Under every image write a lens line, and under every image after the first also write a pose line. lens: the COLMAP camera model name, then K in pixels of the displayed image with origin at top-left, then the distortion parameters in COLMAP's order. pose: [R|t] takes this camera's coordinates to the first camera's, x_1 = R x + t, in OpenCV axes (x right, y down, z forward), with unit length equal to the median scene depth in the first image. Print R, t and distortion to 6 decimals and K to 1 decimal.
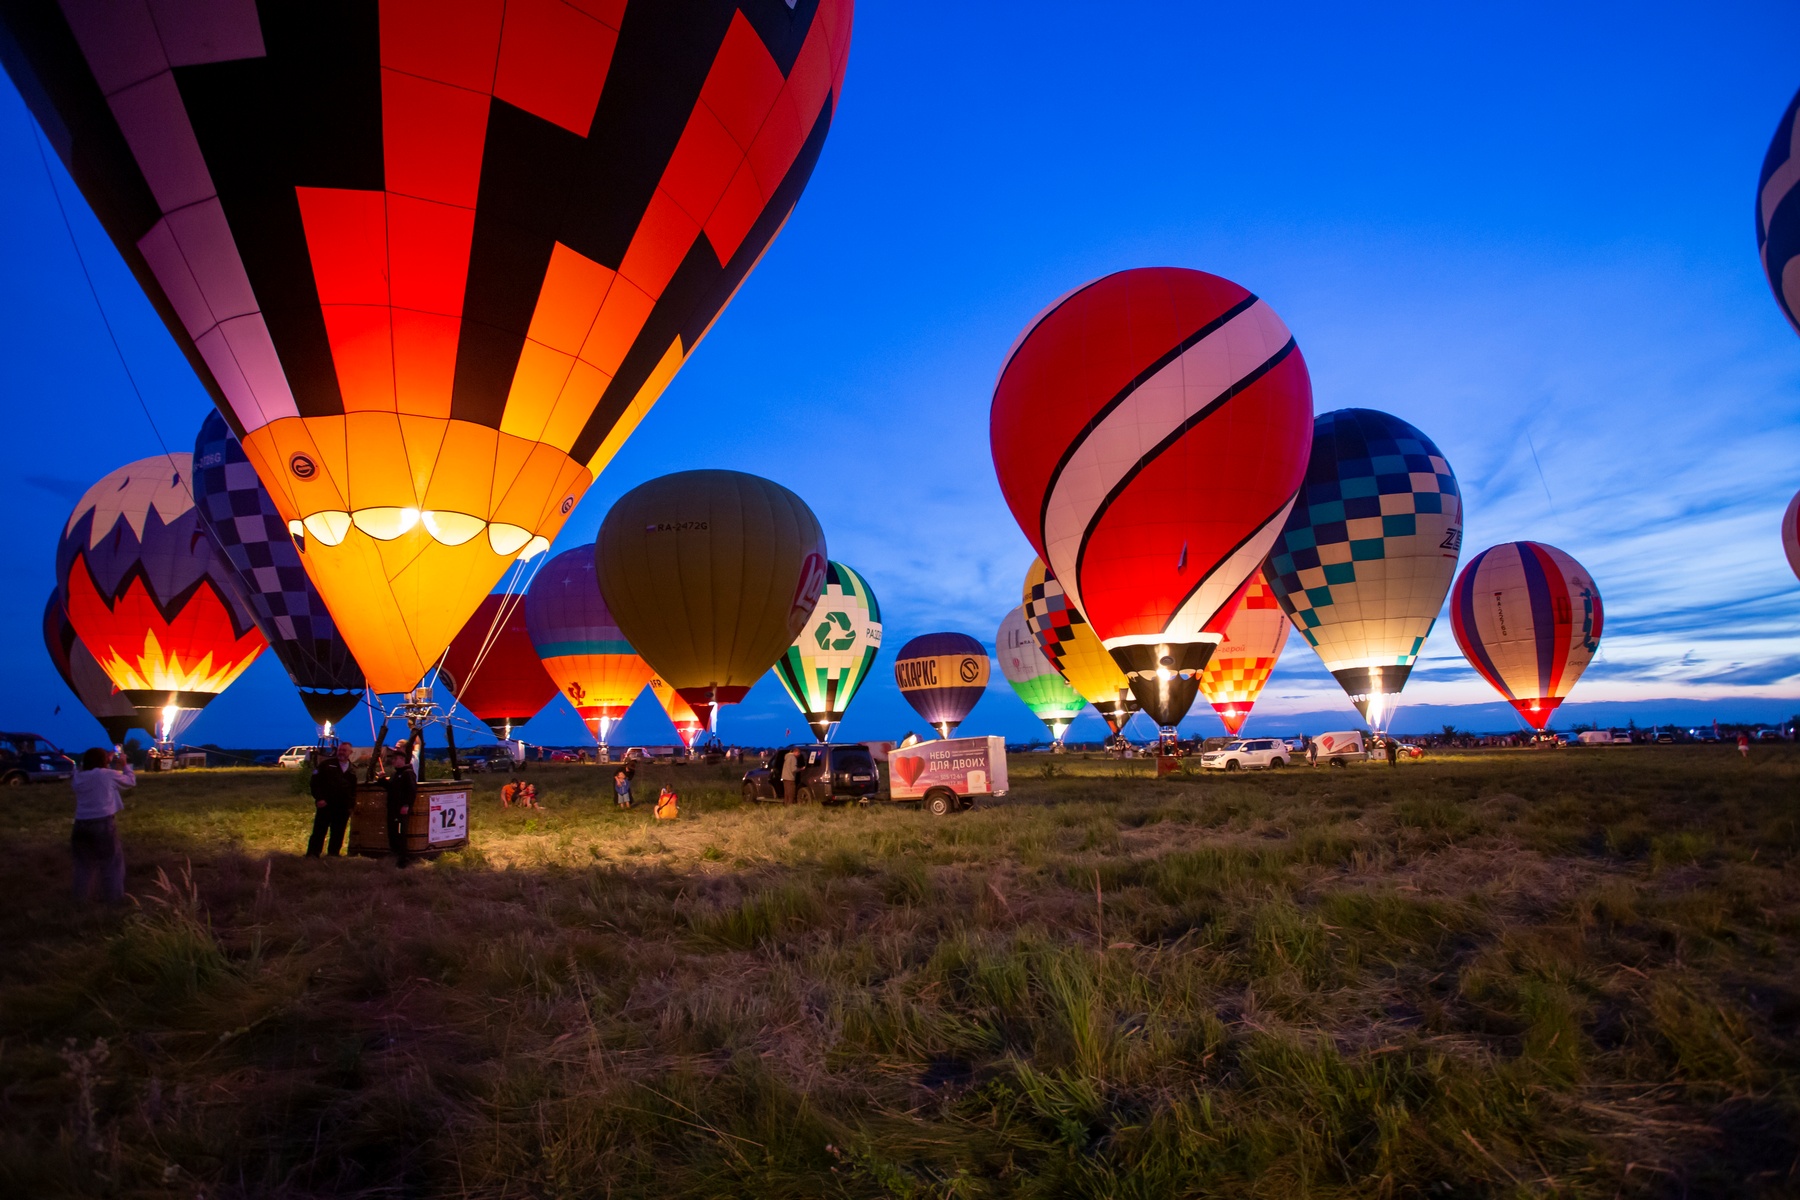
lens RADIAL K [[899.4, 0, 927.7], [0, 899.4, 601.2], [0, 0, 1]] dist [-0.055608, 0.023873]
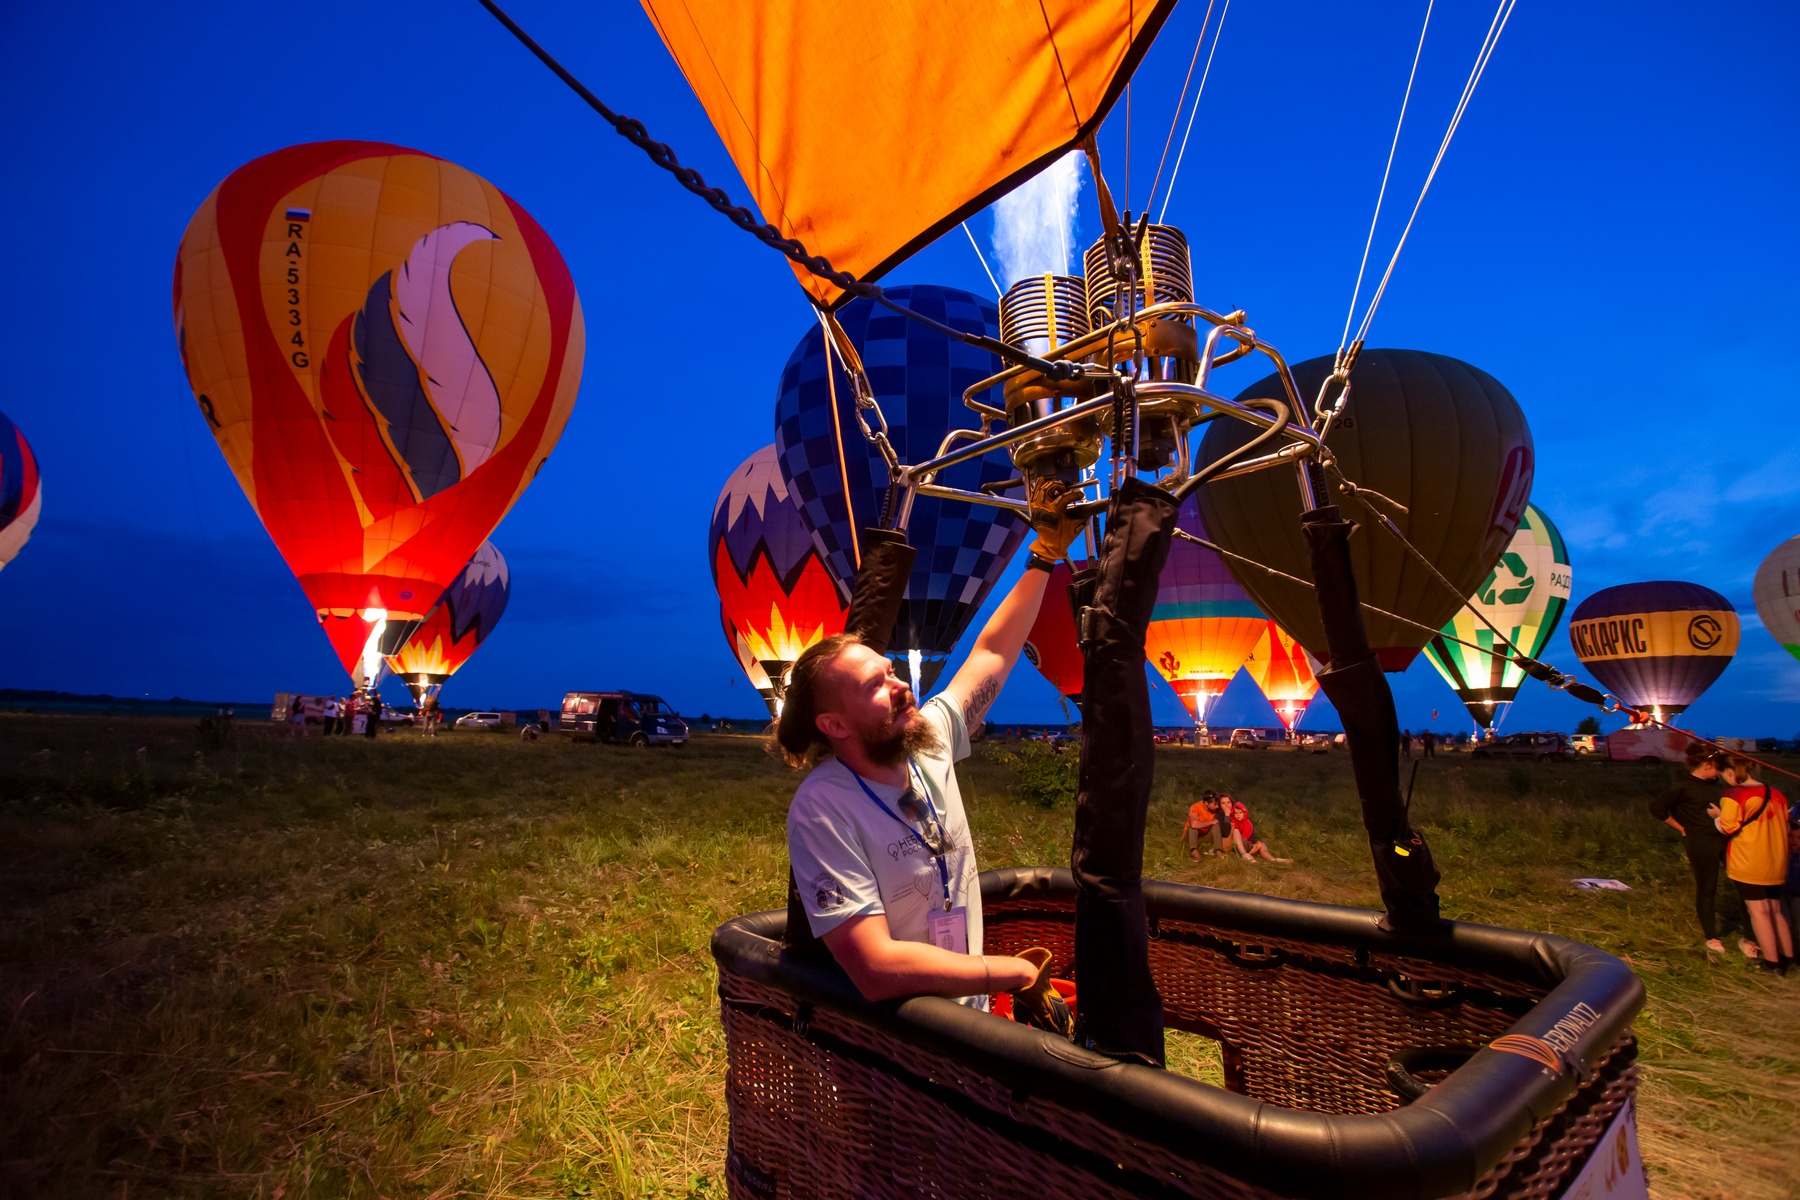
lens RADIAL K [[899.4, 0, 908.6], [0, 899.4, 606.0], [0, 0, 1]] dist [-0.055608, 0.023873]
pose [[0.808222, -0.043091, -0.587299, -0.070031], [0.058589, 0.998255, 0.007386, 0.020943], [0.585956, -0.040379, 0.809336, 0.122588]]
